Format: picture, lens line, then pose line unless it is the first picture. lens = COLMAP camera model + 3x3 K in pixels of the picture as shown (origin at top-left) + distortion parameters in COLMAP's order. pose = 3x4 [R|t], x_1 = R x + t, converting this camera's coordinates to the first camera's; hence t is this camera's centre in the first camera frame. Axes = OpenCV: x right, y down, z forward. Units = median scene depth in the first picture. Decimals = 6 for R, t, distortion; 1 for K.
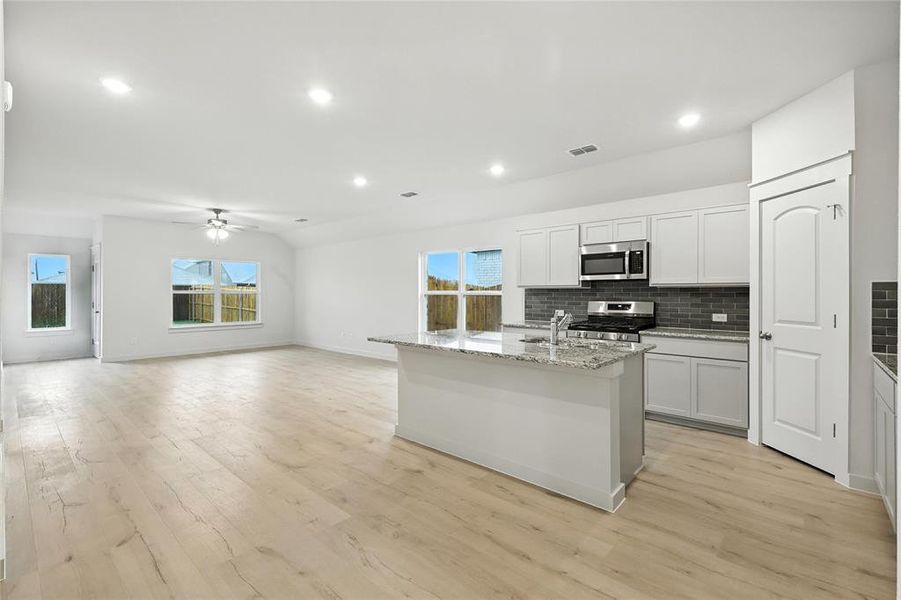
lens RADIAL K [[397.4, 0, 451.1], [0, 397.4, 294.4], [0, 0, 1]] dist [0.002134, 0.000254]
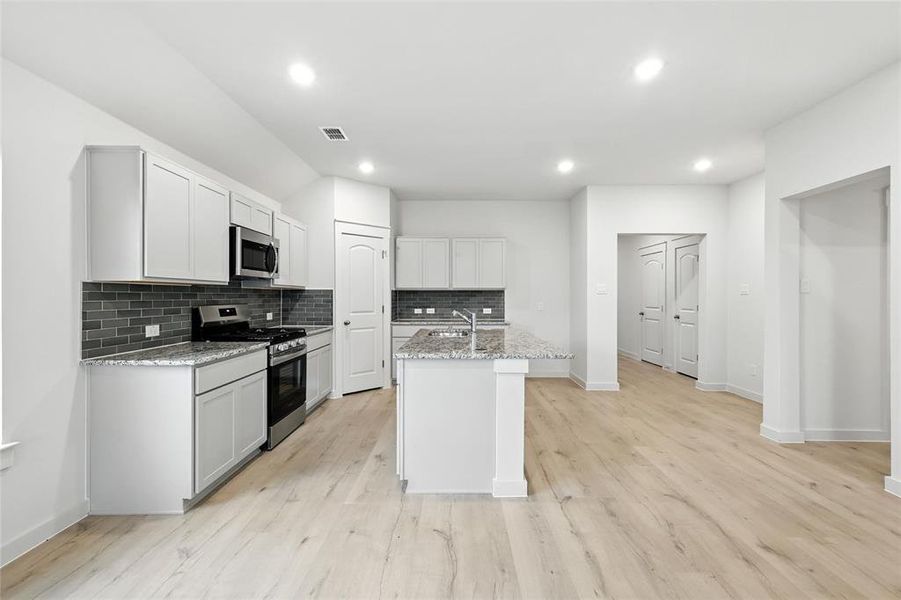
lens RADIAL K [[401.0, 0, 450.8], [0, 401.0, 295.0], [0, 0, 1]] dist [0.007350, 0.000050]
pose [[-0.655232, -0.000038, 0.755428, -0.493315], [-0.000142, 1.000000, -0.000073, -0.001454], [-0.755428, -0.000155, -0.655232, 1.313608]]
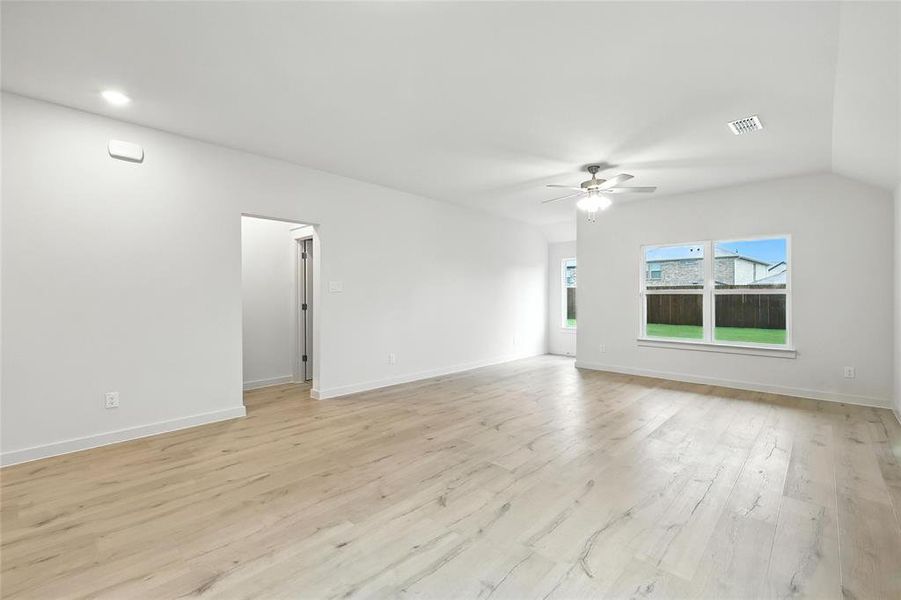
lens RADIAL K [[395.1, 0, 451.2], [0, 395.1, 296.3], [0, 0, 1]] dist [0.004169, 0.000243]
pose [[-0.023959, 0.003148, -0.999708, 0.121172], [-0.000459, 0.999995, 0.003160, -0.000293], [0.999713, 0.000535, -0.023958, 1.265427]]
